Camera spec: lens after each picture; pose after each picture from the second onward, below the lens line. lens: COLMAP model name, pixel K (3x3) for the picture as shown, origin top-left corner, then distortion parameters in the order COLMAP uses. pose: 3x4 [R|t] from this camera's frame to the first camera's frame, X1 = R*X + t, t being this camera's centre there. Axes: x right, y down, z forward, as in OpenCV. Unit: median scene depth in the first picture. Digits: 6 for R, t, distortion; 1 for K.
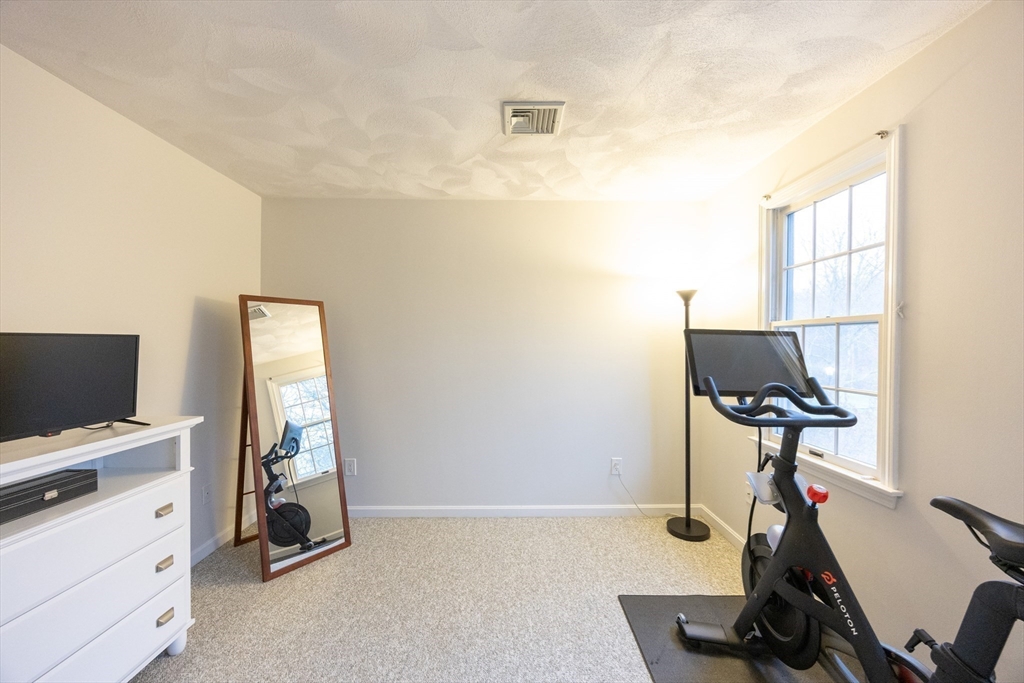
lens RADIAL K [[399.7, 0, 512.0], [0, 399.7, 341.5], [0, 0, 1]] dist [-0.001841, -0.000259]
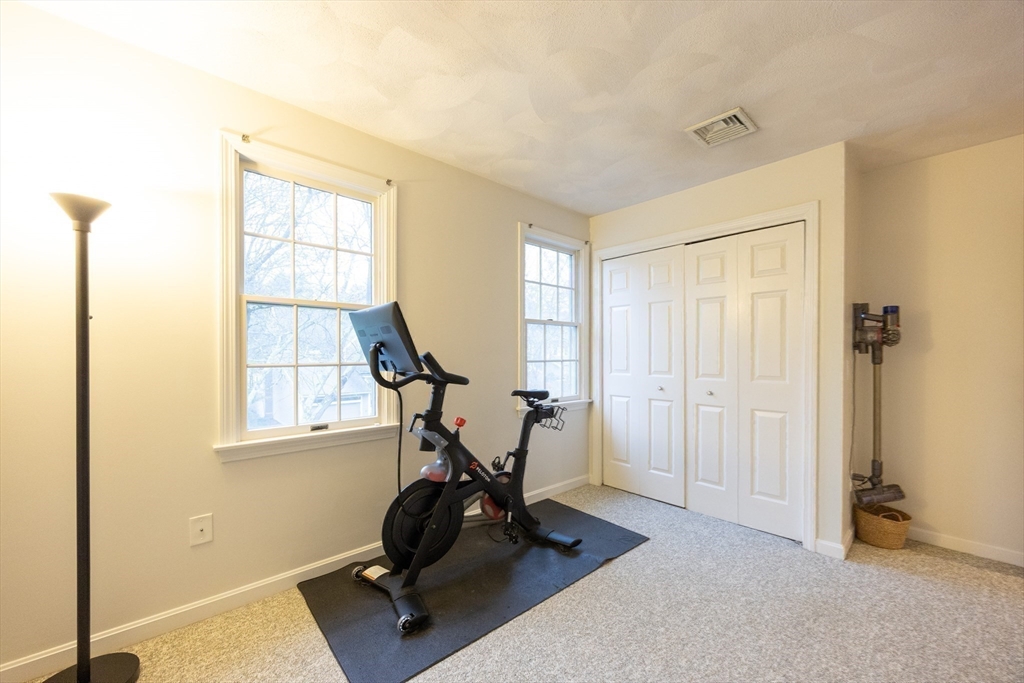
lens RADIAL K [[401.2, 0, 513.7], [0, 401.2, 357.8], [0, 0, 1]] dist [-0.000866, -0.000050]
pose [[-0.664692, -0.015846, 0.746949, -0.386684], [-0.006537, 0.999860, 0.015394, 0.075907], [-0.747089, 0.005349, -0.664703, 1.340739]]
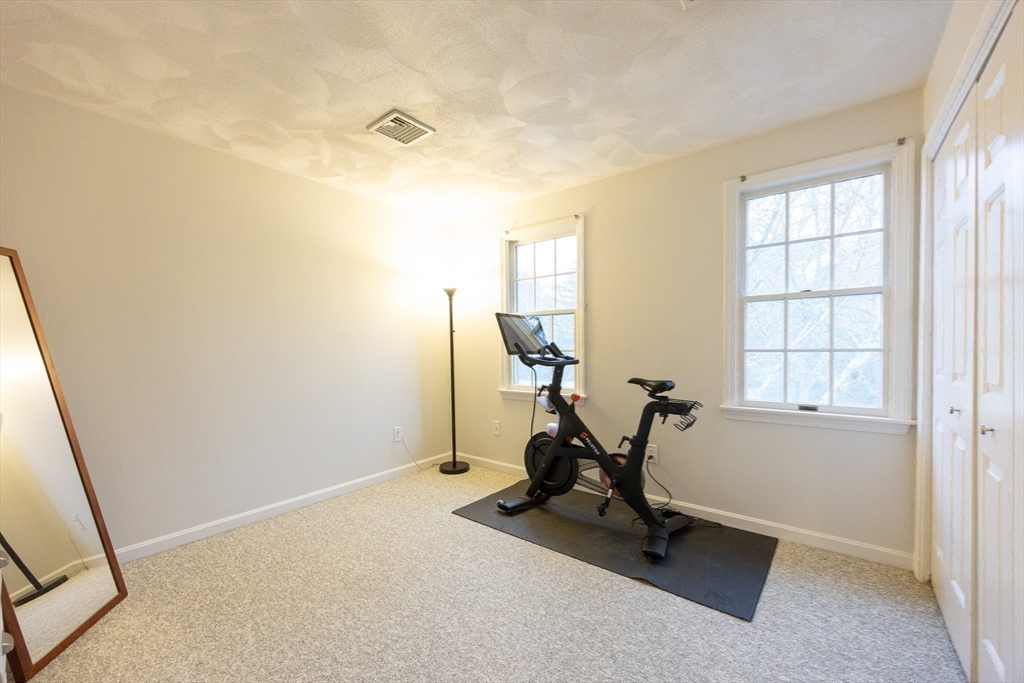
lens RADIAL K [[406.5, 0, 515.8], [0, 406.5, 352.2], [0, 0, 1]] dist [0.001278, 0.000070]
pose [[0.627055, -0.025862, 0.778545, -0.687142], [0.014601, 0.999663, 0.021448, 0.082029], [-0.778838, -0.002082, 0.627222, -0.017728]]
